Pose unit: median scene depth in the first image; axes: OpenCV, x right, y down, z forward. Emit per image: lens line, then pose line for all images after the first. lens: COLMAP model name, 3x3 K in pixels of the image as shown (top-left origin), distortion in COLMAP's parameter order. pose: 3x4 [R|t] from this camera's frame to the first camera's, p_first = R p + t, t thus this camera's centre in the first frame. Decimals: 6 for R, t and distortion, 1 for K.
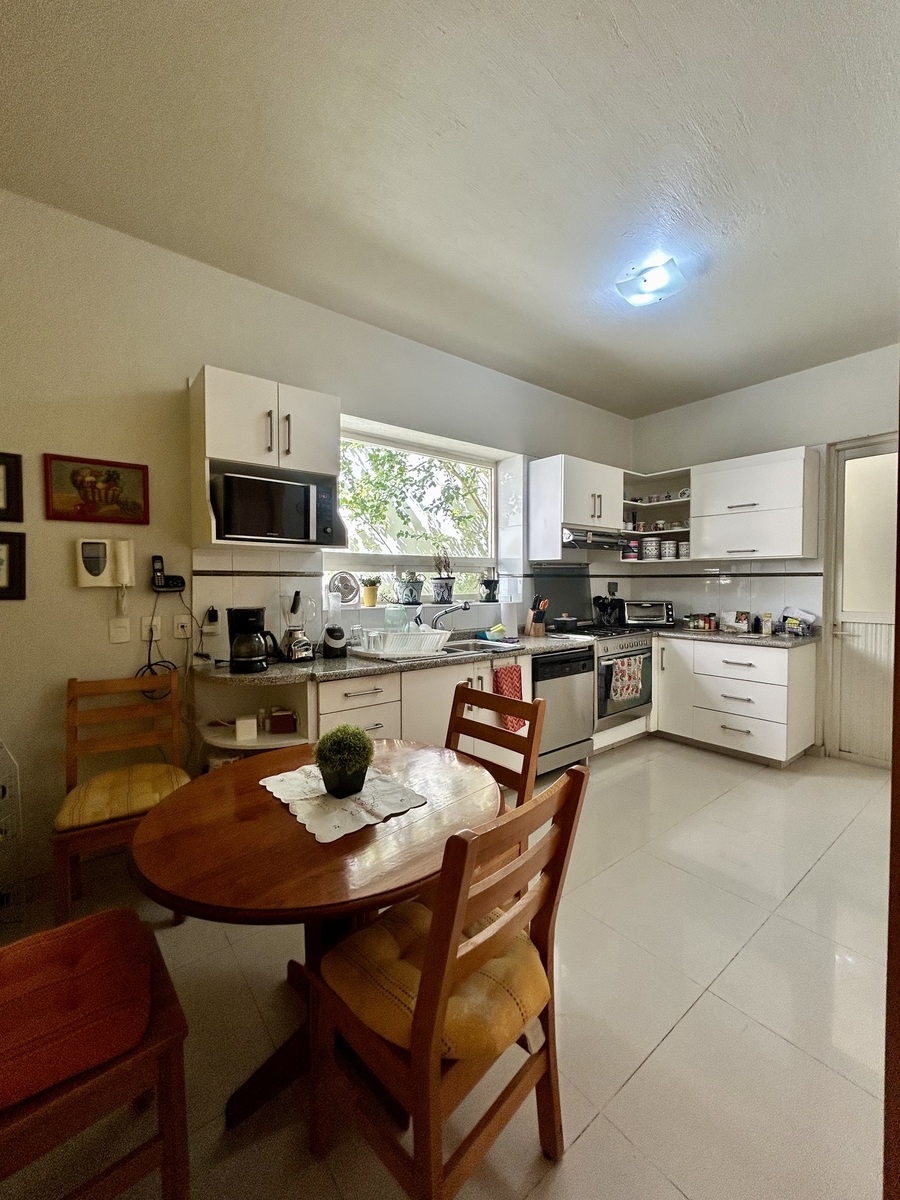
lens RADIAL K [[484.1, 0, 453.3], [0, 484.1, 596.6], [0, 0, 1]] dist [0.003418, 0.002197]
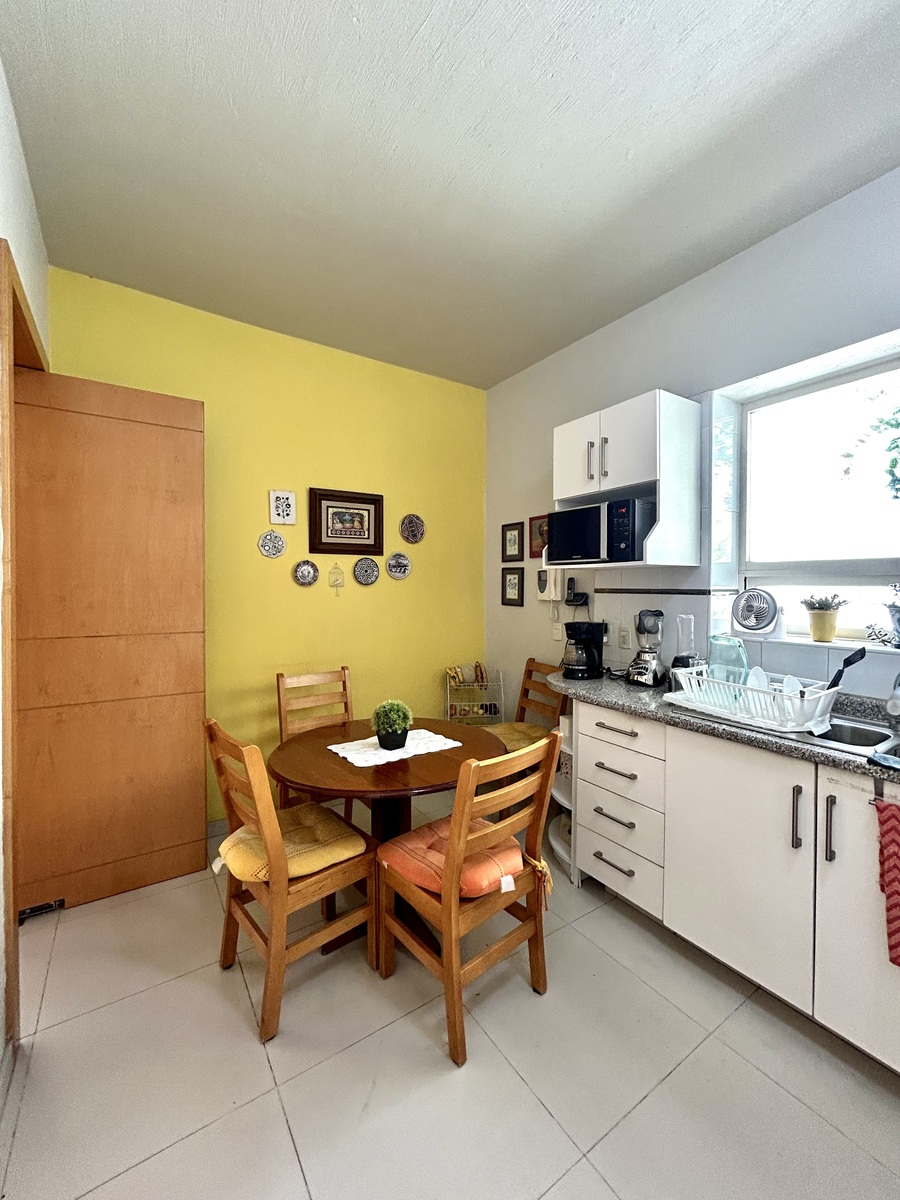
lens RADIAL K [[484.1, 0, 448.4], [0, 484.1, 594.8], [0, 0, 1]] dist [0.003418, 0.002197]
pose [[-0.087093, 0.014484, -0.996095, 0.546842], [-0.039026, 0.999077, 0.017940, -0.036702], [0.995436, 0.040436, -0.086447, 0.590217]]
